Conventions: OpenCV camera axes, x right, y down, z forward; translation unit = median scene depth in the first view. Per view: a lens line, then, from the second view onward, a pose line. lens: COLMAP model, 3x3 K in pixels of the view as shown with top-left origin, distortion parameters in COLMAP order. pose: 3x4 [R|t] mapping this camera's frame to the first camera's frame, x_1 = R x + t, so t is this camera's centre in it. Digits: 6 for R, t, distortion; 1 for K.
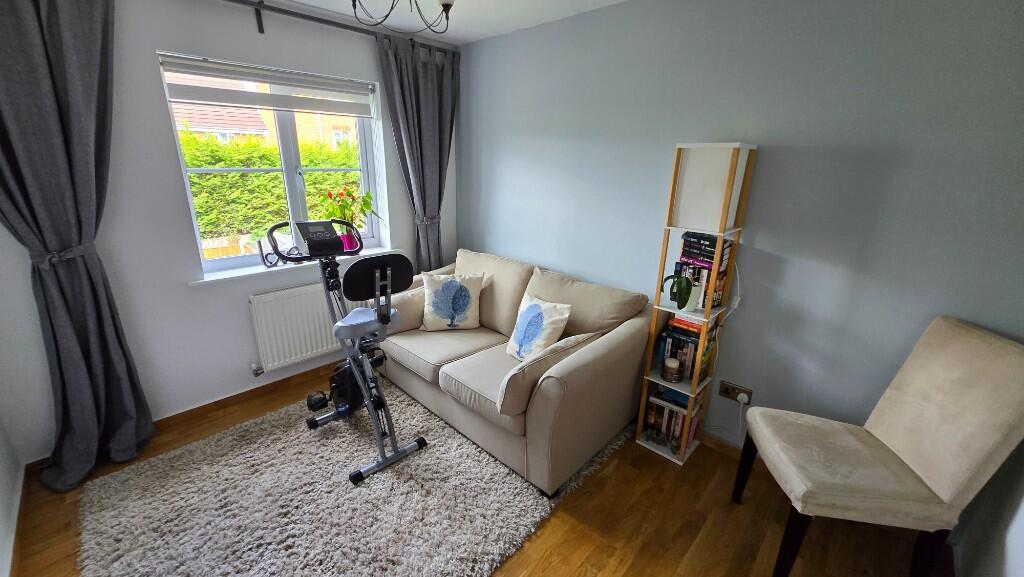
lens RADIAL K [[402.8, 0, 509.7], [0, 402.8, 287.9], [0, 0, 1]] dist [-0.002422, 0.000178]
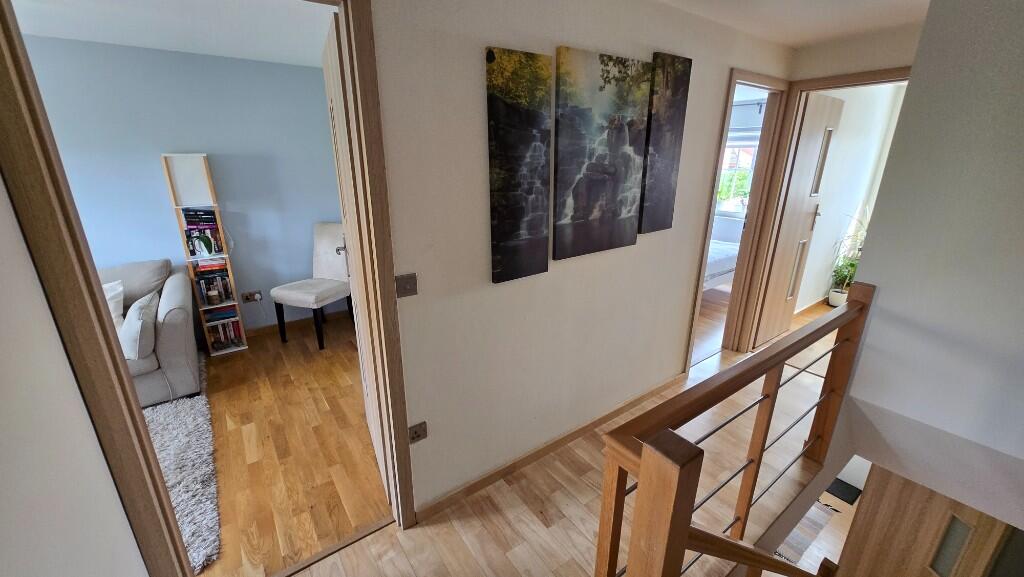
lens RADIAL K [[402.8, 0, 508.5], [0, 402.8, 284.5], [0, 0, 1]] dist [-0.002422, 0.000178]
pose [[0.173855, -0.327188, 0.928829, -0.862599], [0.290115, 0.918351, 0.269194, 0.071771], [-0.941067, 0.222666, 0.254582, -0.497789]]
